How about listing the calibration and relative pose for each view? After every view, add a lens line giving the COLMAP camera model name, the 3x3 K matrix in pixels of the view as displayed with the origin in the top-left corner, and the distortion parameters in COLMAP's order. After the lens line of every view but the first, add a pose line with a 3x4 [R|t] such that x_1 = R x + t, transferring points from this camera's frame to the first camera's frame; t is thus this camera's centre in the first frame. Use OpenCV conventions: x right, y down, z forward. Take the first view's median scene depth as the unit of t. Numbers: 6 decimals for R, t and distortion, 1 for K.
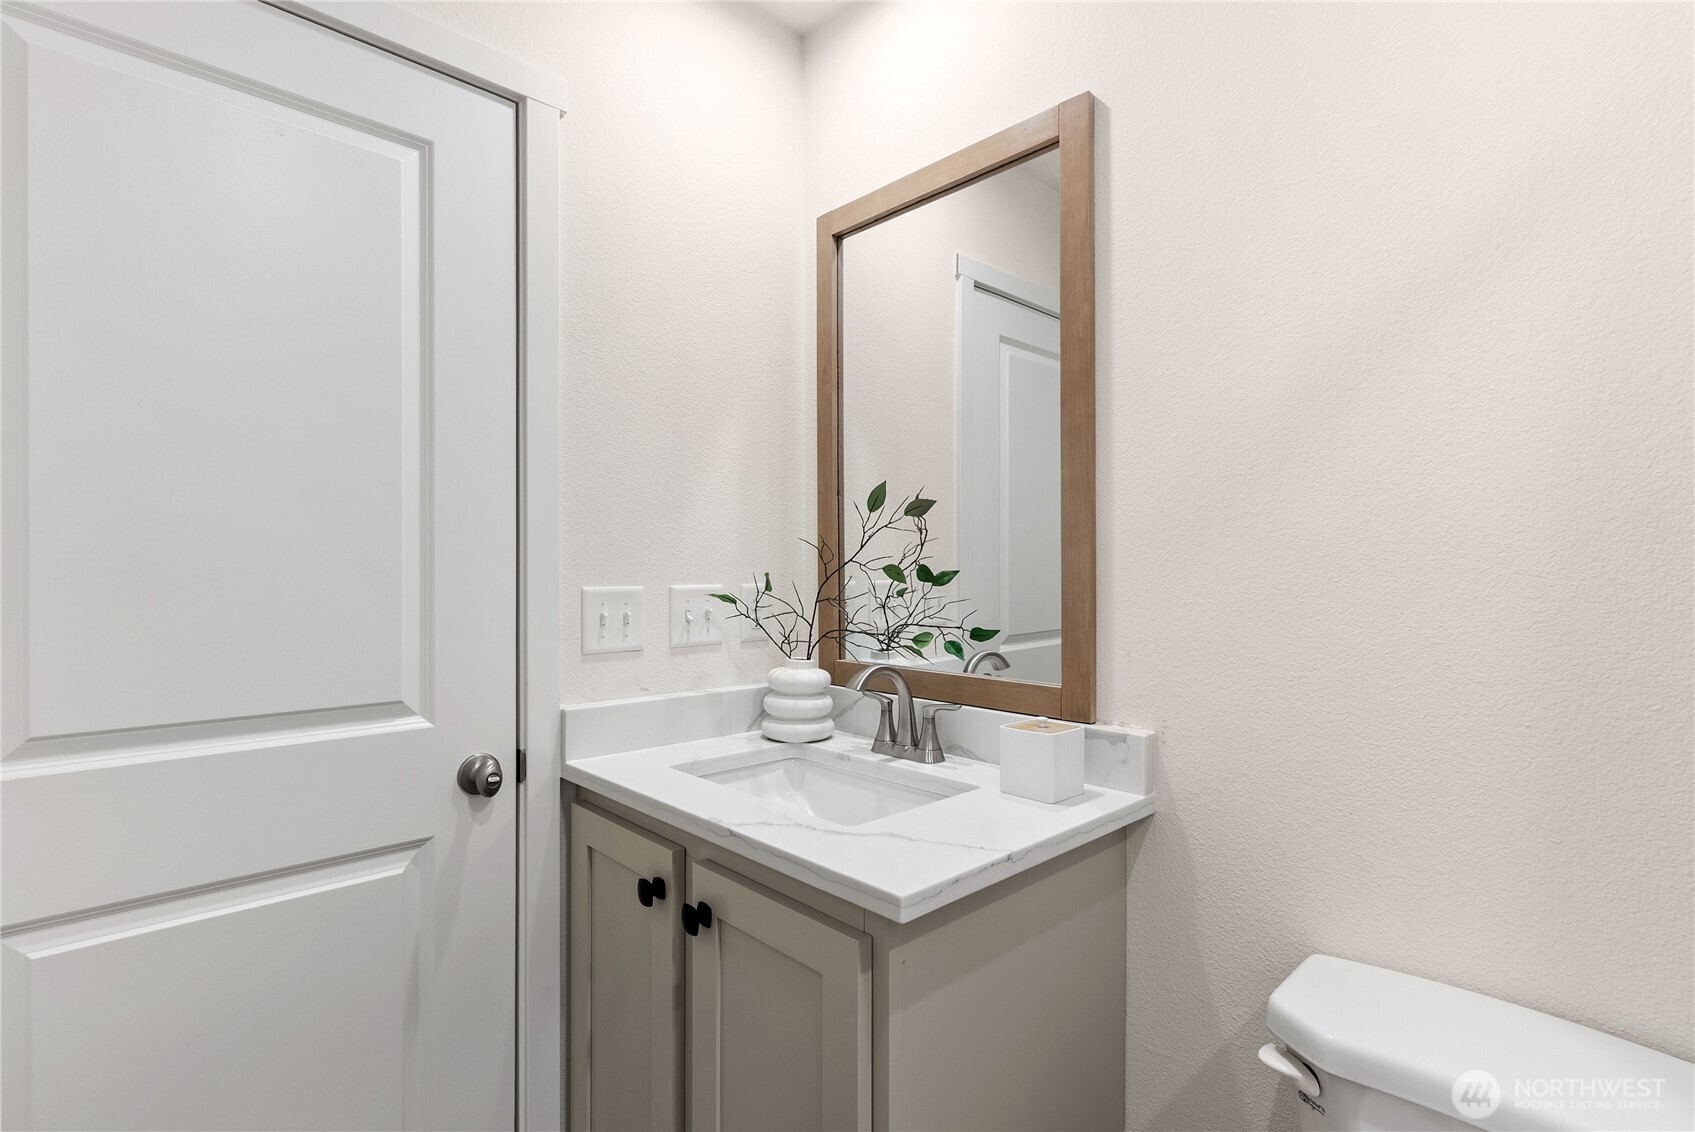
lens RADIAL K [[806.5, 0, 849.7], [0, 806.5, 576.5], [0, 0, 1]] dist [0.002746, -0.001442]
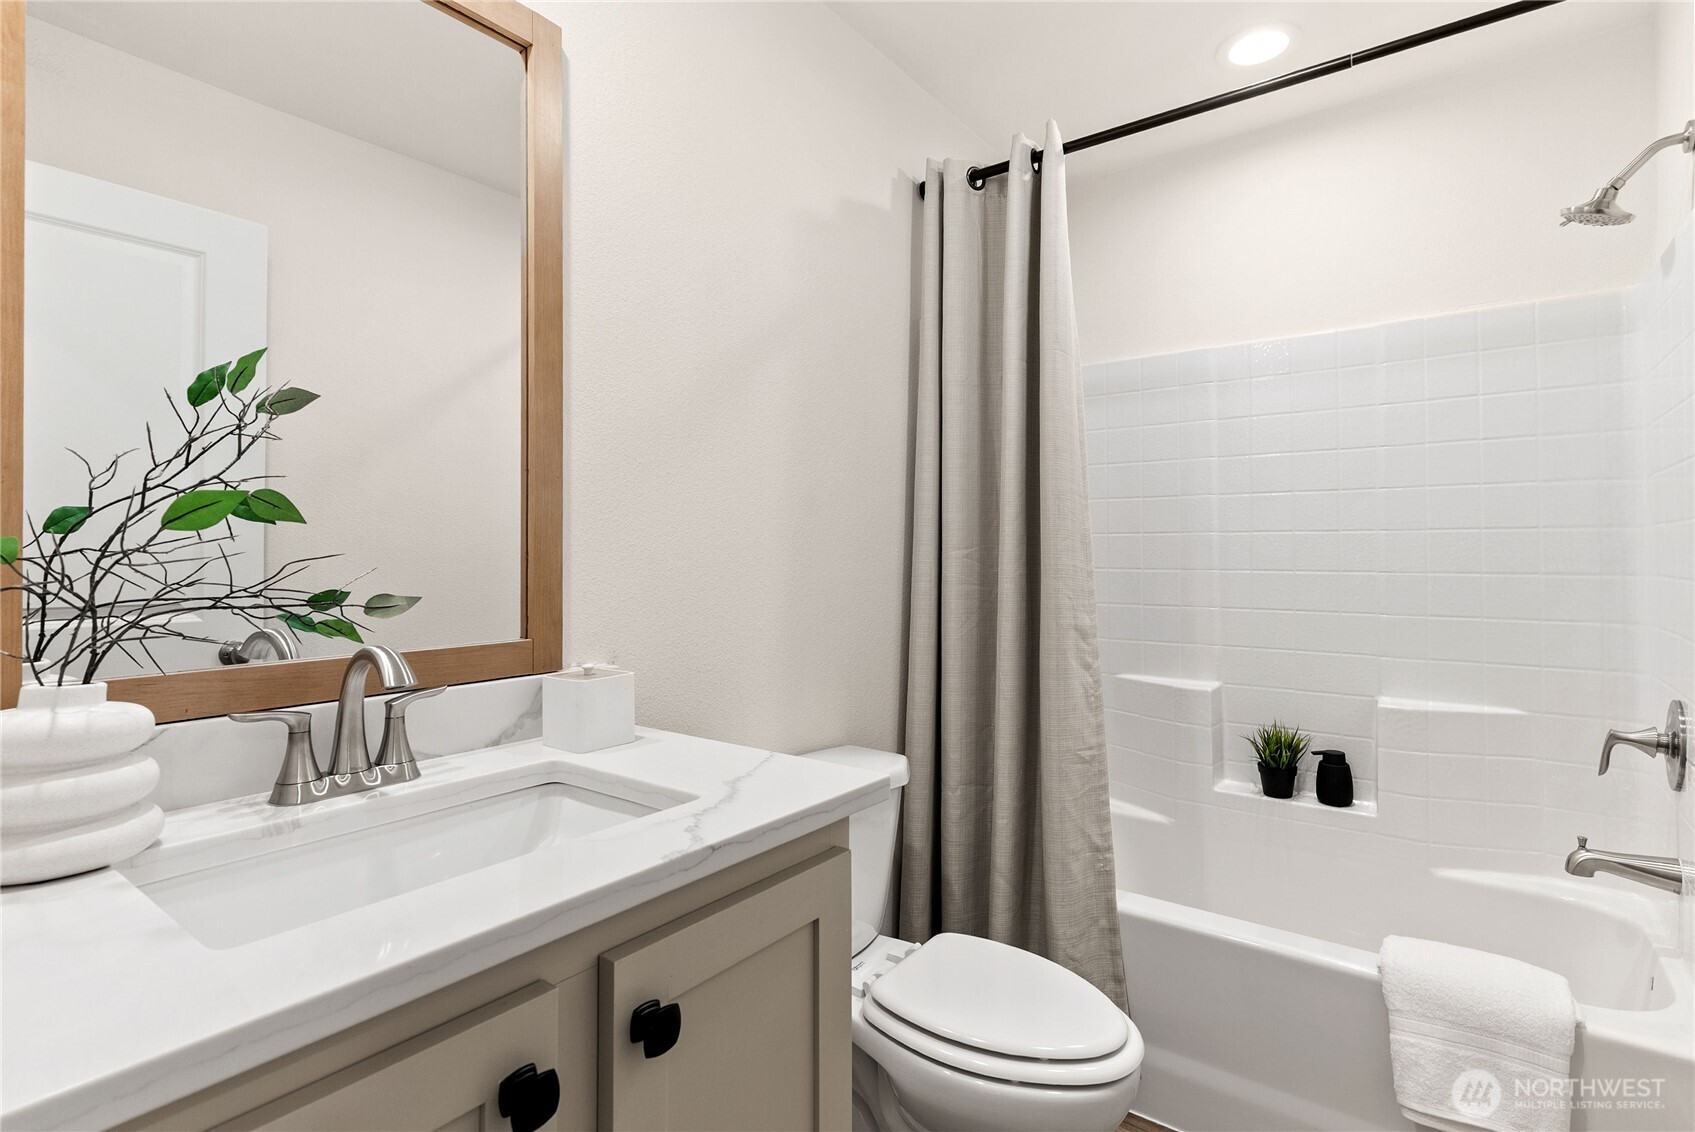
lens RADIAL K [[806.5, 0, 846.5], [0, 806.5, 557.2], [0, 0, 1]] dist [0.002746, -0.001442]
pose [[-0.148288, -0.006411, 0.988923, -0.711390], [0.013602, 0.999871, 0.008522, 0.041280], [-0.988851, 0.014715, -0.148182, 0.795151]]
